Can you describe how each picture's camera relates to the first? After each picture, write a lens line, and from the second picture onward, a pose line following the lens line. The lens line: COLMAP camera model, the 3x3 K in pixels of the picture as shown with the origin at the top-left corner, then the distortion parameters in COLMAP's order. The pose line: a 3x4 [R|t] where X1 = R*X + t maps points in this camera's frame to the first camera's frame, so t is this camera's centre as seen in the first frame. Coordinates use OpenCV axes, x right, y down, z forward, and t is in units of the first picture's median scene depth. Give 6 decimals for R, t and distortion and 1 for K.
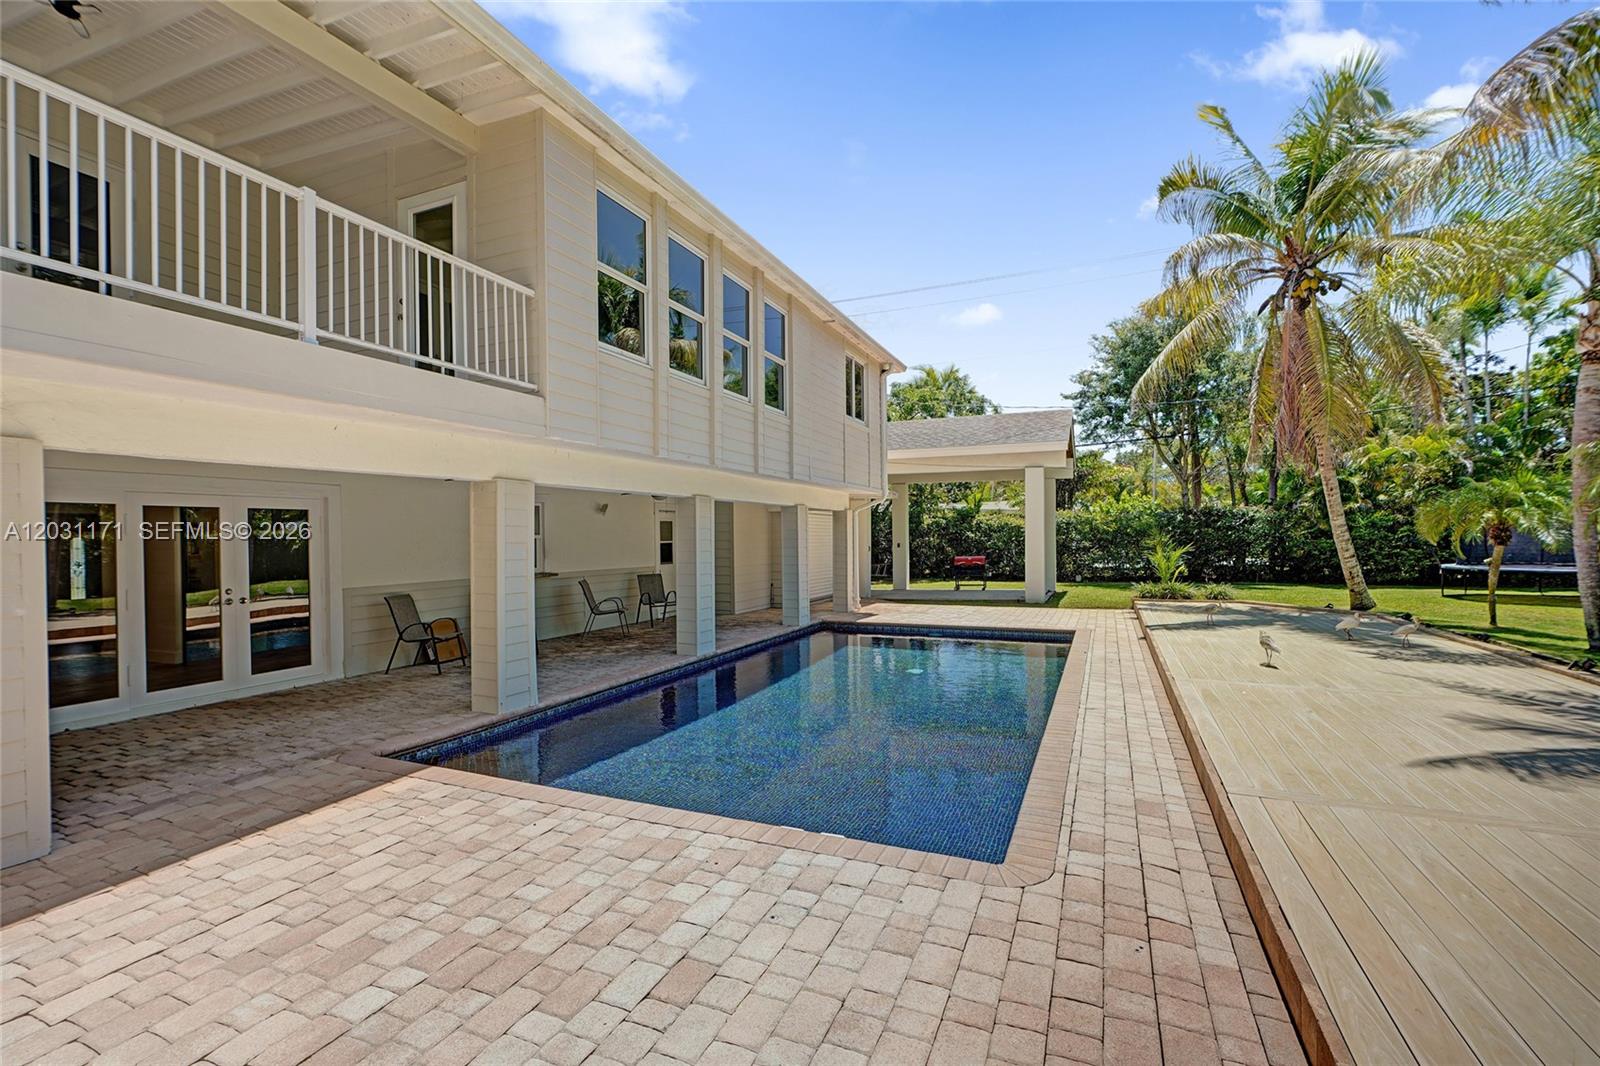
lens RADIAL K [[702.8, 0, 800.0], [0, 702.8, 533.0], [0, 0, 1]] dist [-0.000583, -0.000094]
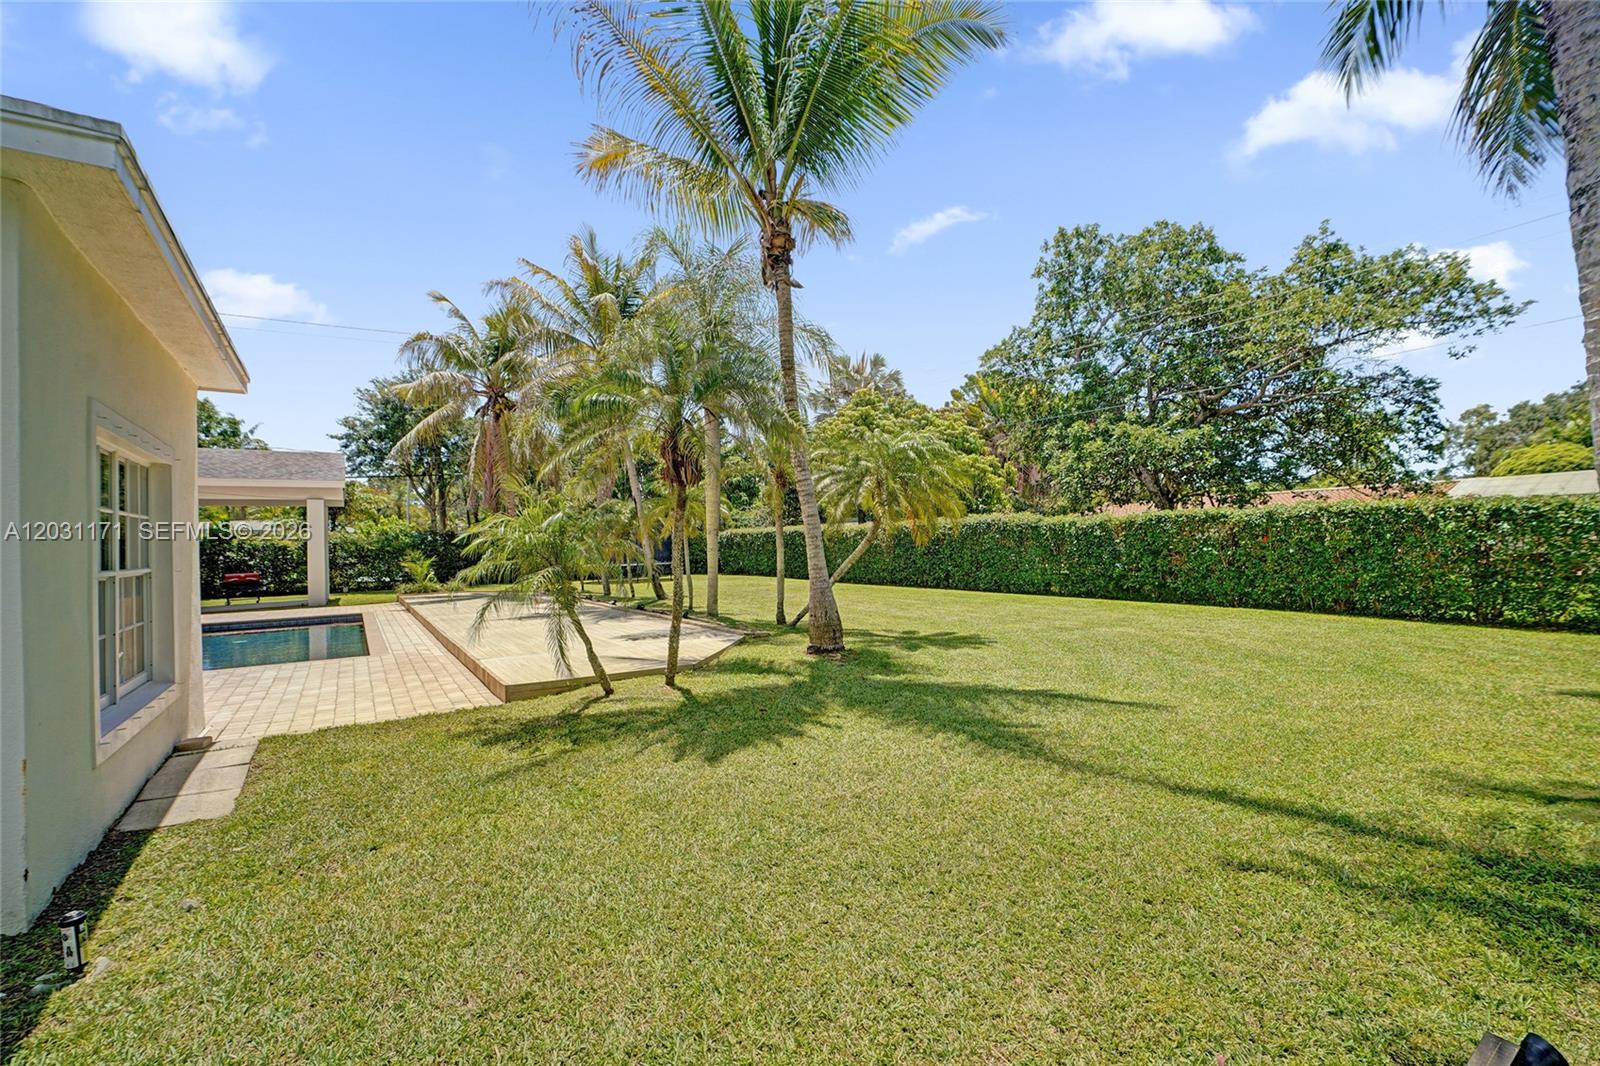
lens RADIAL K [[702.8, 0, 800.0], [0, 702.8, 533.0], [0, 0, 1]] dist [-0.000583, -0.000094]
pose [[0.558462, 0.002093, 0.829527, -0.169382], [0.021412, 0.999627, -0.016938, 0.005794], [-0.829254, 0.027221, 0.558209, -0.319080]]
